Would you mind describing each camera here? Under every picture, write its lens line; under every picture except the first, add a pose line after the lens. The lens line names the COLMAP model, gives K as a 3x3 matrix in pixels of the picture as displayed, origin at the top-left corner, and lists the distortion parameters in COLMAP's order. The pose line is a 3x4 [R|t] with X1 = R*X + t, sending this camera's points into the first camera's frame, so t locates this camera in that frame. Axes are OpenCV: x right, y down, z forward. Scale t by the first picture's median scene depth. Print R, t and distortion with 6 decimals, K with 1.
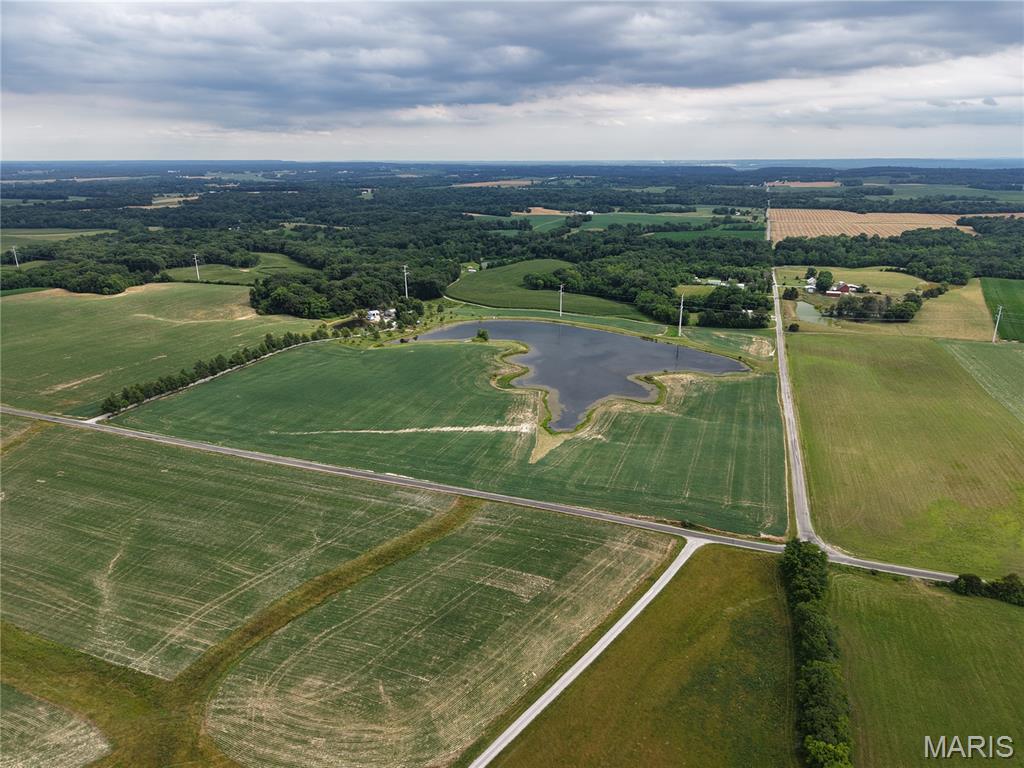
lens RADIAL K [[694.1, 0, 514.0], [0, 694.1, 360.8], [0, 0, 1]] dist [0.021407, -0.022747]
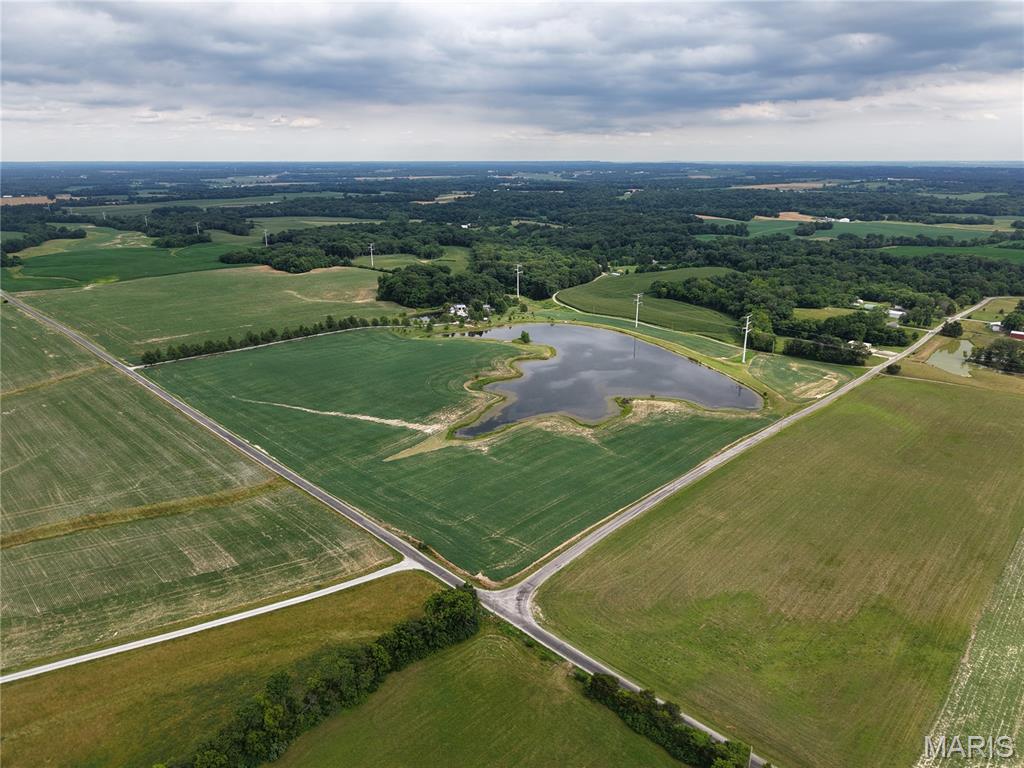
lens RADIAL K [[694.7, 0, 514.4], [0, 694.7, 363.5], [0, 0, 1]] dist [0.026661, -0.023856]
pose [[0.906396, 0.120049, -0.405011, 0.032138], [-0.119147, 0.992495, 0.027537, -0.002359], [0.405277, 0.023296, 0.913897, 0.008048]]
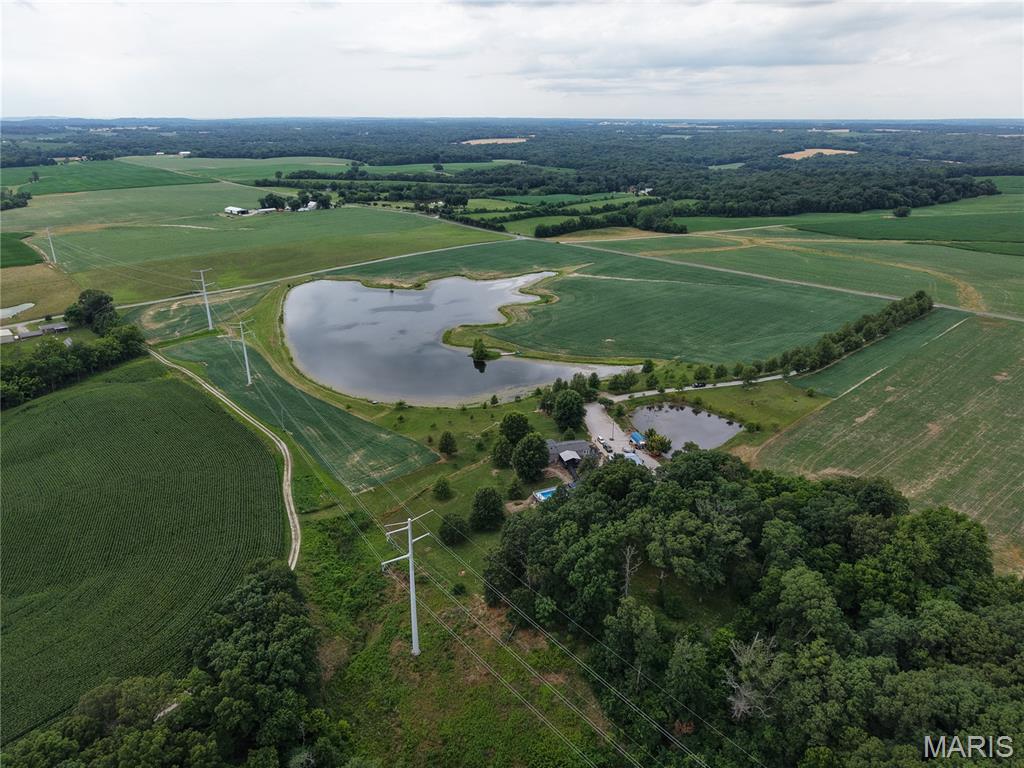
lens RADIAL K [[682.6, 0, 512.0], [0, 682.6, 384.0], [0, 0, 1]] dist [0.061305, -0.077708]
pose [[-0.883360, -0.173051, 0.435578, -0.031737], [0.129760, 0.802719, 0.582069, -0.033827], [-0.450374, 0.570697, -0.686635, 0.131837]]
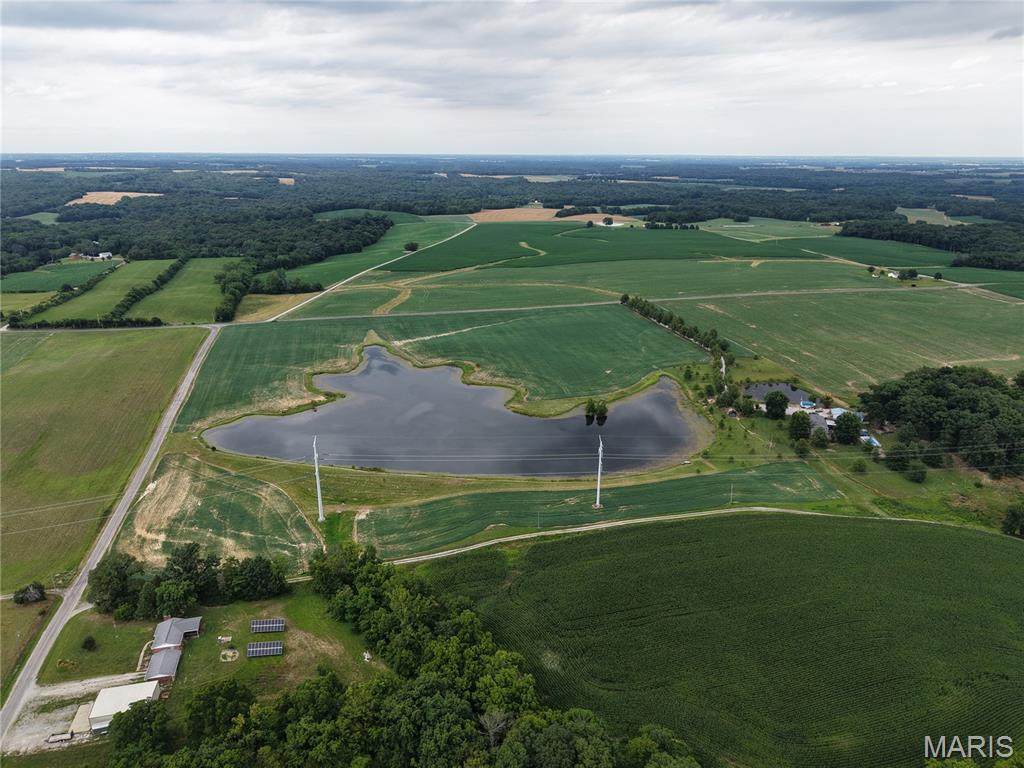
lens RADIAL K [[687.8, 0, 512.0], [0, 687.8, 384.0], [0, 0, 1]] dist [0.022001, -0.017593]
pose [[-0.833752, 0.174206, -0.523937, 0.035015], [-0.159693, 0.832282, 0.530853, -0.037713], [0.528541, 0.526269, -0.666097, 0.129559]]
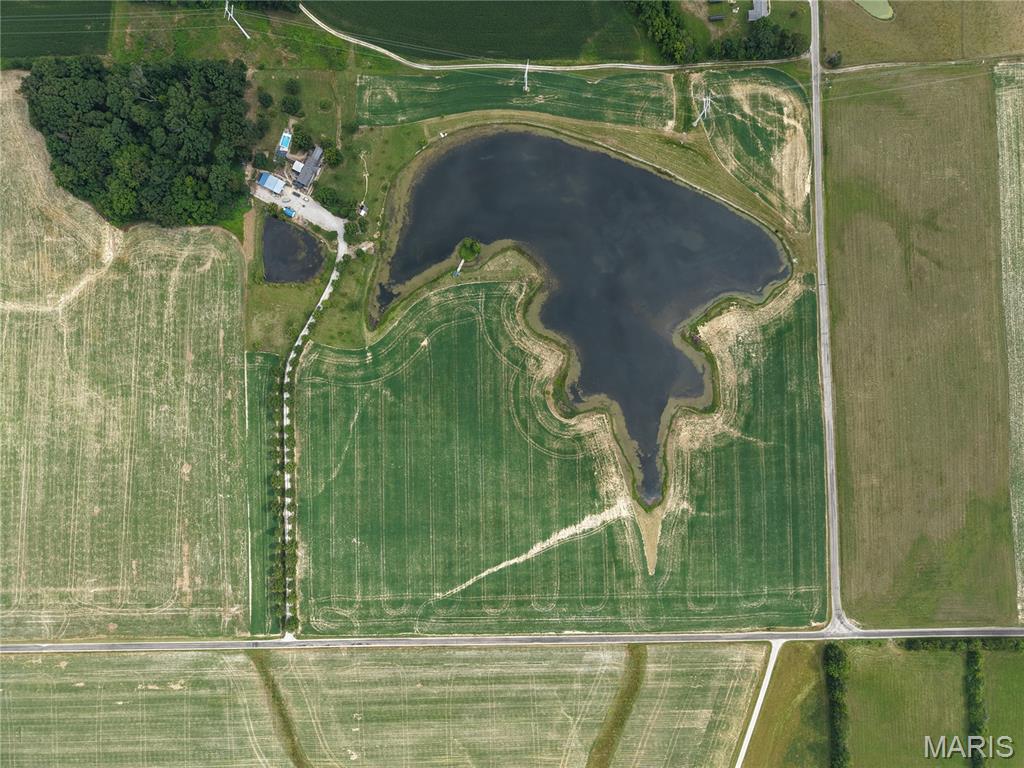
lens RADIAL K [[694.7, 0, 514.4], [0, 694.7, 363.5], [0, 0, 1]] dist [0.026661, -0.023856]
pose [[0.935509, -0.353292, -0.002877, -0.004238], [0.100066, 0.257144, 0.961178, -0.071479], [-0.338837, -0.899479, 0.275913, 0.059162]]
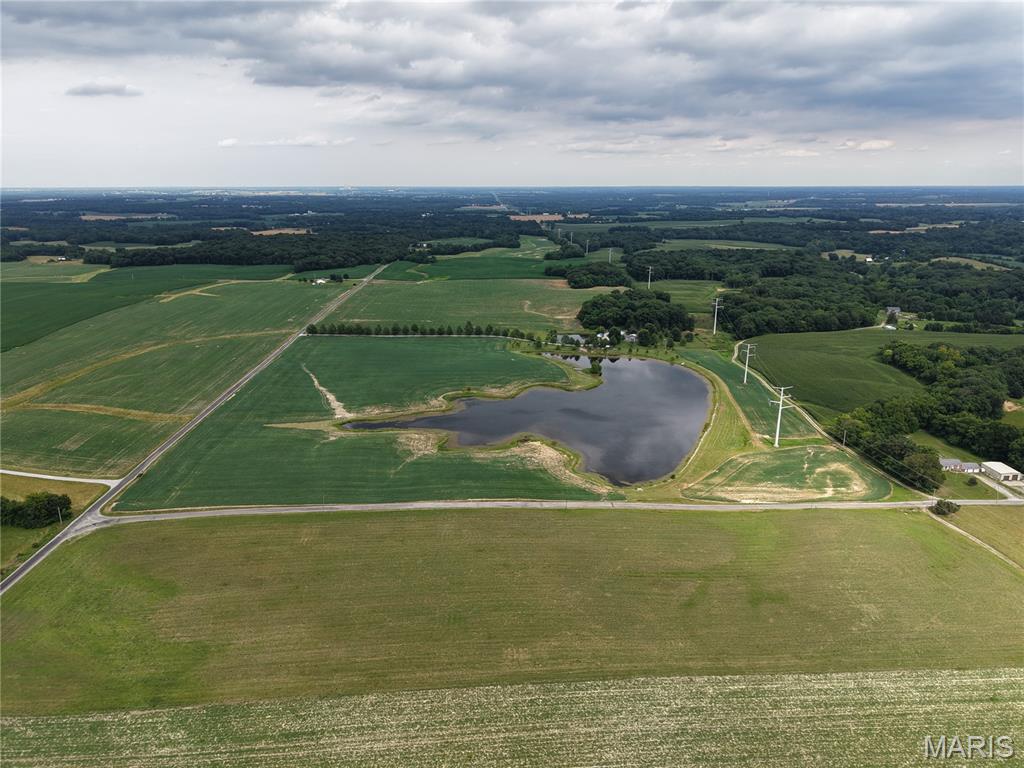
lens RADIAL K [[687.8, 0, 512.0], [0, 687.8, 384.0], [0, 0, 1]] dist [0.022001, -0.017593]
pose [[0.376505, 0.259353, -0.889371, 0.069366], [-0.259972, 0.951017, 0.167274, -0.013332], [0.889190, 0.168232, 0.425487, 0.046630]]
